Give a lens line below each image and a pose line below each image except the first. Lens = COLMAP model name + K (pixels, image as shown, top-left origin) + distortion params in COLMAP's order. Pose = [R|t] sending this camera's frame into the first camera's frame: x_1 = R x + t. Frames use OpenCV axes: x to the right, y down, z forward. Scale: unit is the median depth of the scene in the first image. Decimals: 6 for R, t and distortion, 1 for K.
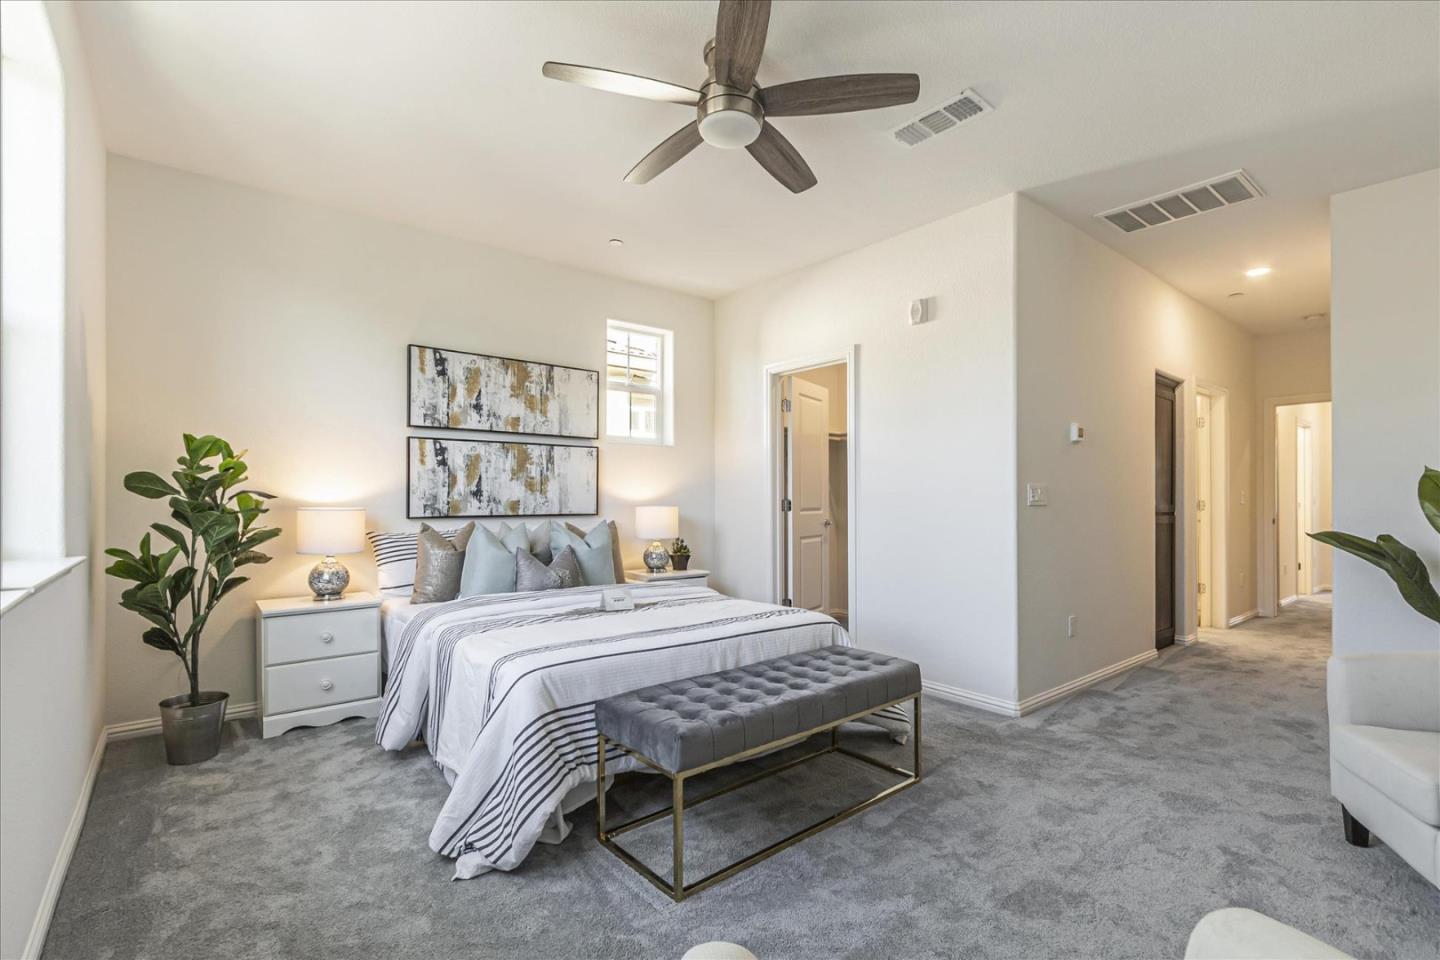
lens RADIAL K [[659.3, 0, 721.6], [0, 659.3, 479.4], [0, 0, 1]] dist [0.003150, 0.000101]
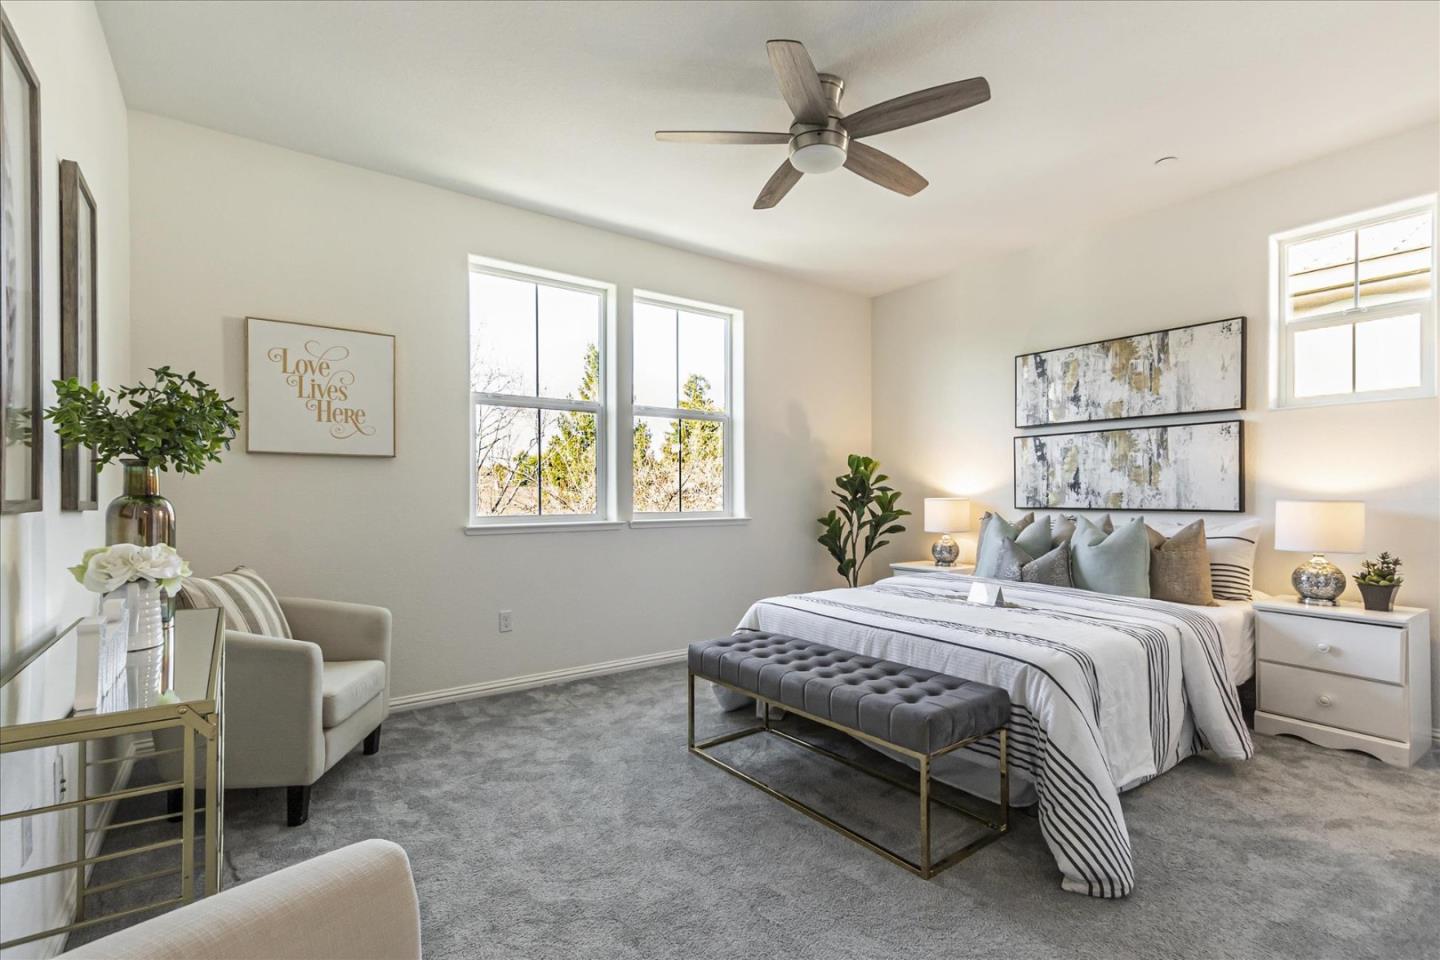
lens RADIAL K [[659.3, 0, 720.7], [0, 659.3, 491.0], [0, 0, 1]] dist [0.003150, 0.000101]
pose [[-0.062687, -0.002477, -0.998030, 0.639166], [0.034289, 0.999401, -0.004634, 0.014943], [0.997444, -0.034512, -0.062564, 0.506624]]
